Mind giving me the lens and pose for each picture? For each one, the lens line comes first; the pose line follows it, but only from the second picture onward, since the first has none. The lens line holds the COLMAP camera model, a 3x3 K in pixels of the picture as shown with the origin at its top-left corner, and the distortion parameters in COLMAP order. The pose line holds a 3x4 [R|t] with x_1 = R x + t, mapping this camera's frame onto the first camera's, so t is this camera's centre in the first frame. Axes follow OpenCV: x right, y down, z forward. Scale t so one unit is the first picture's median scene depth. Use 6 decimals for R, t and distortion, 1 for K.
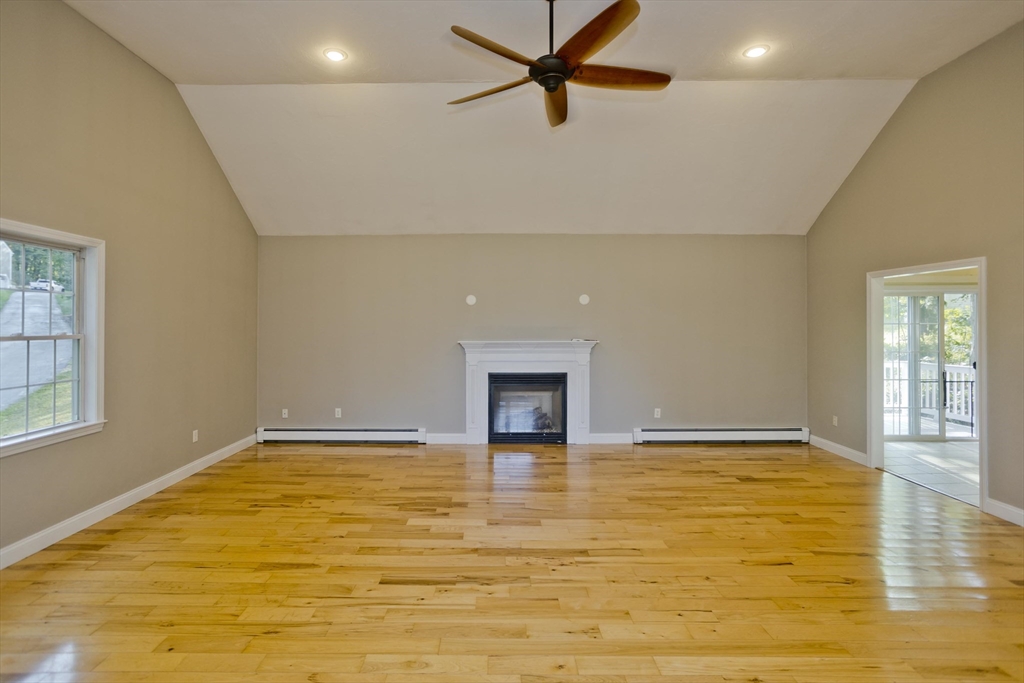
lens RADIAL K [[507.1, 0, 510.3], [0, 507.1, 319.2], [0, 0, 1]] dist [-0.049988, 0.029081]
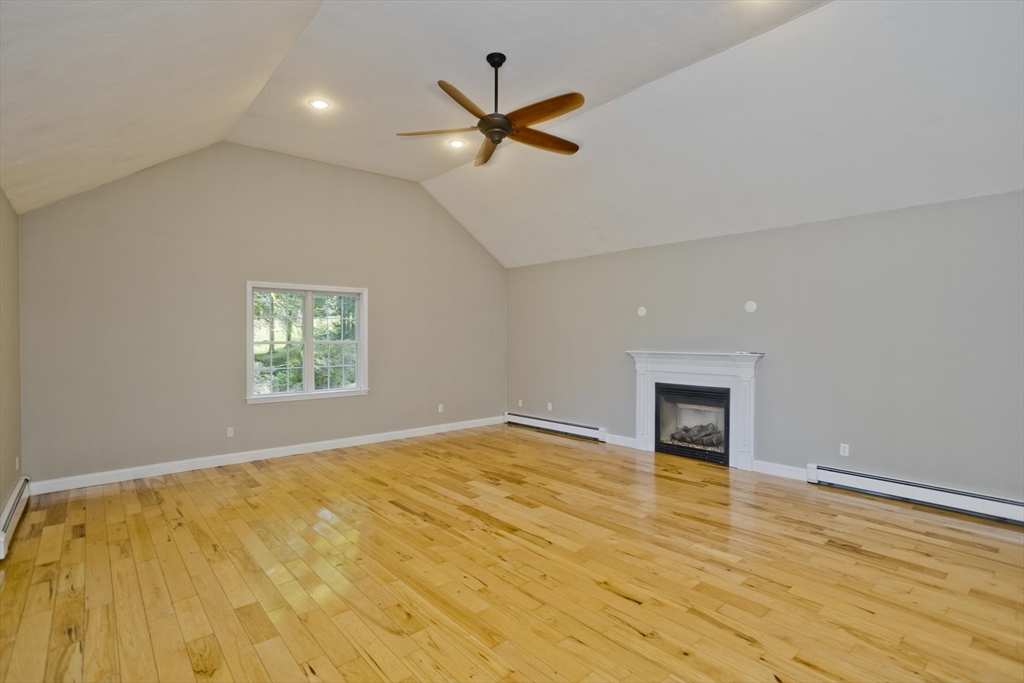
lens RADIAL K [[507.1, 0, 510.3], [0, 507.1, 319.2], [0, 0, 1]] dist [-0.049988, 0.029081]
pose [[0.659059, -0.022523, -0.751754, 0.738917], [0.008428, 0.999710, -0.022563, -0.001190], [0.752044, 0.008535, 0.659057, 0.152880]]
